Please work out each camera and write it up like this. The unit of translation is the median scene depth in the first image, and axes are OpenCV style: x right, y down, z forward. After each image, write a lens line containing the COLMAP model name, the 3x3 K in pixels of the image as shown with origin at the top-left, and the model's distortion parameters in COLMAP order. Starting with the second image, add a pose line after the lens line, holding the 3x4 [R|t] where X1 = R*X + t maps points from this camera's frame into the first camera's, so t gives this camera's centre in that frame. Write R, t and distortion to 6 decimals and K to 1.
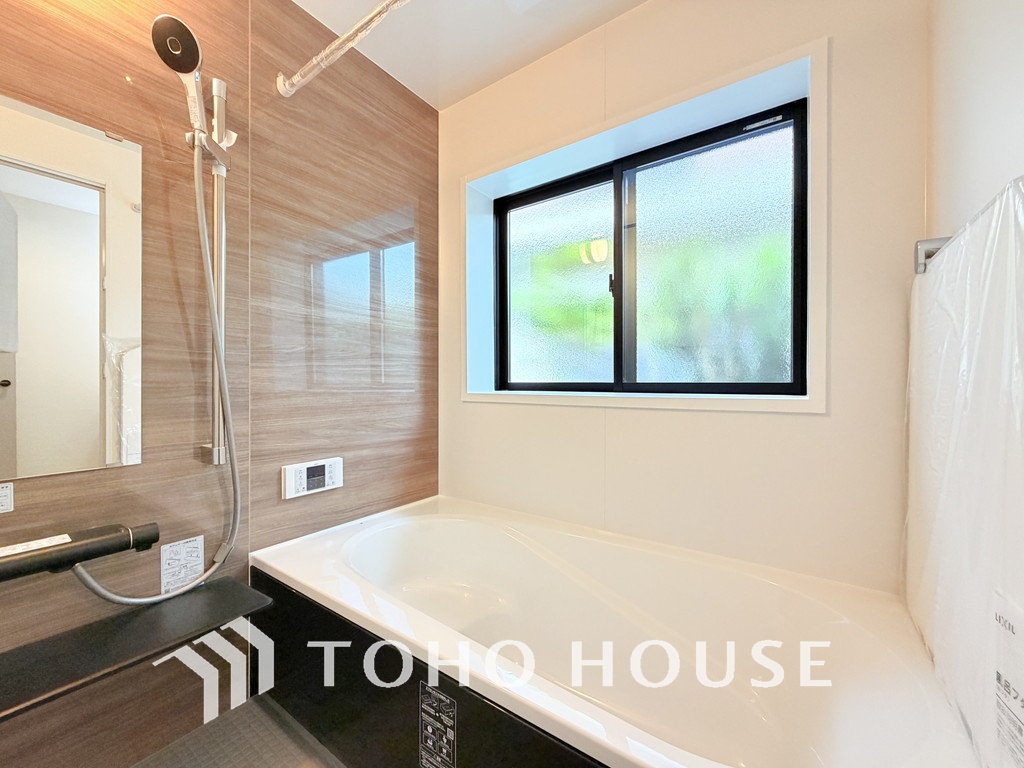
lens RADIAL K [[409.7, 0, 510.8], [0, 409.7, 384.6], [0, 0, 1]] dist [0.001511, 0.000421]
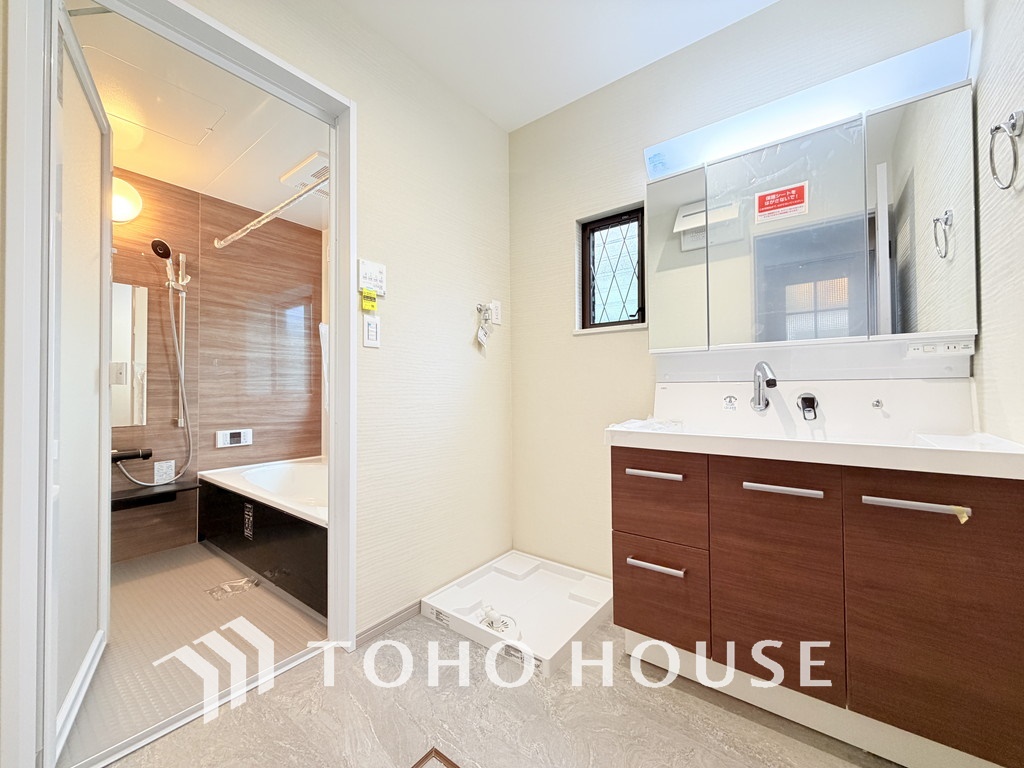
lens RADIAL K [[409.7, 0, 511.0], [0, 409.7, 384.1], [0, 0, 1]] dist [0.001511, 0.000421]
pose [[0.999065, -0.005916, -0.042820, 0.961288], [0.005235, 0.999859, -0.015978, 0.006614], [0.042908, 0.015739, 0.998955, -0.939358]]
